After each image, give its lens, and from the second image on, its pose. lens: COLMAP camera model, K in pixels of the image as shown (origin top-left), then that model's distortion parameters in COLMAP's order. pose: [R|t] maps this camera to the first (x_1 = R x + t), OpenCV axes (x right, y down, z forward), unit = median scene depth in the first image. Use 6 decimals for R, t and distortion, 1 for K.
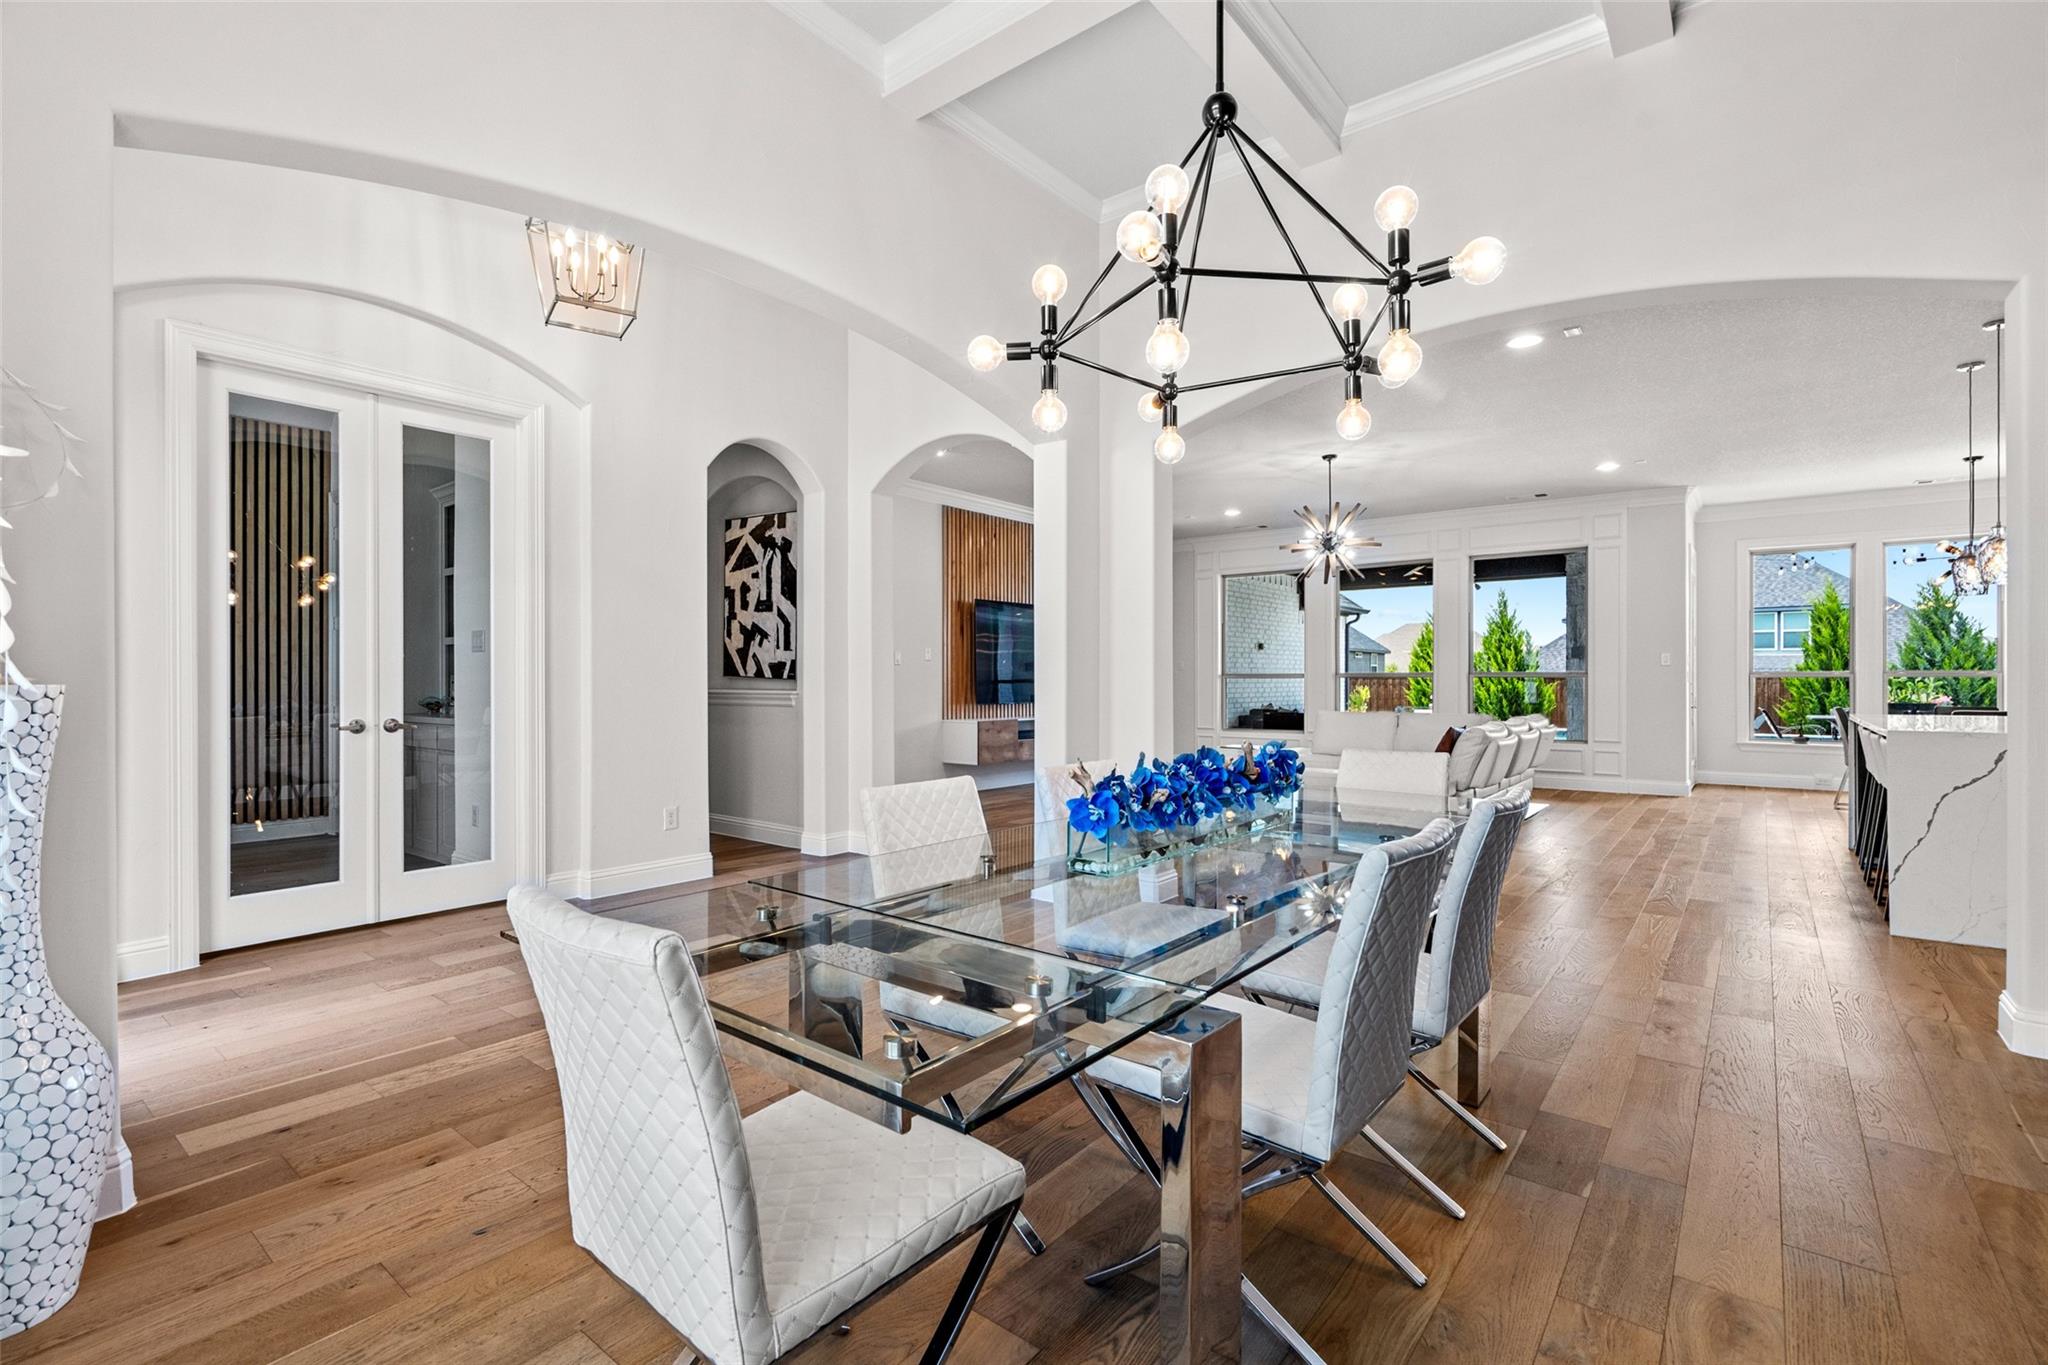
lens RADIAL K [[930.0, 0, 1024.3], [0, 930.0, 686.0], [0, 0, 1]] dist [-0.005167, 0.000353]
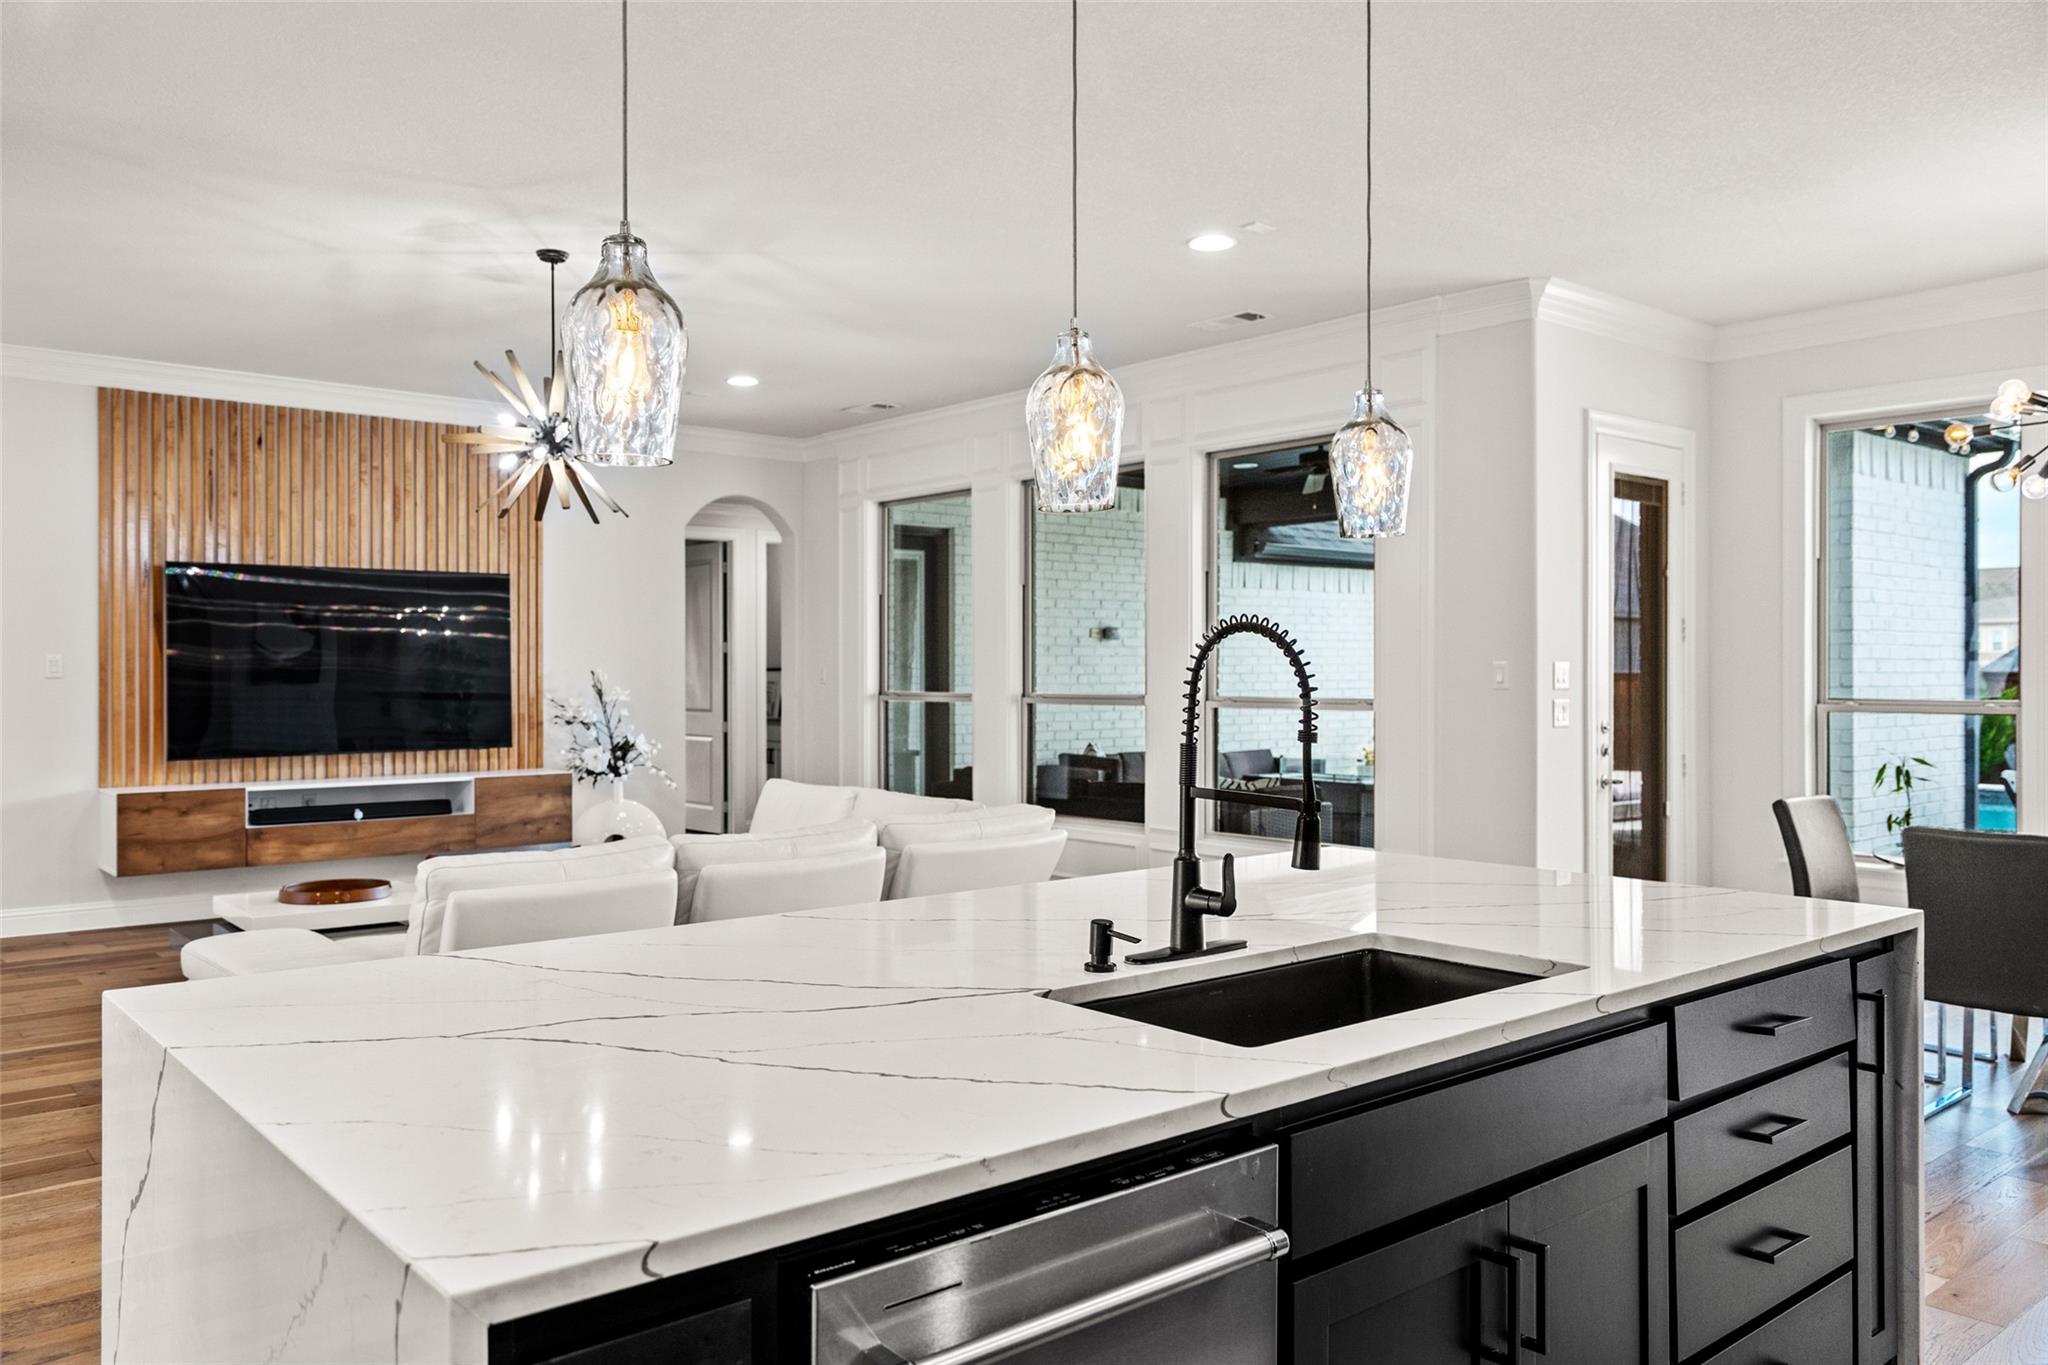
lens RADIAL K [[1516.5, 0, 1024.6], [0, 1516.5, 678.0], [0, 0, 1]] dist [0.006984, 0.002393]
pose [[0.980365, 0.000356, -0.197191, 0.601895], [-0.000978, 0.999995, -0.003055, -0.024301], [0.197189, 0.003188, 0.980360, 0.242698]]
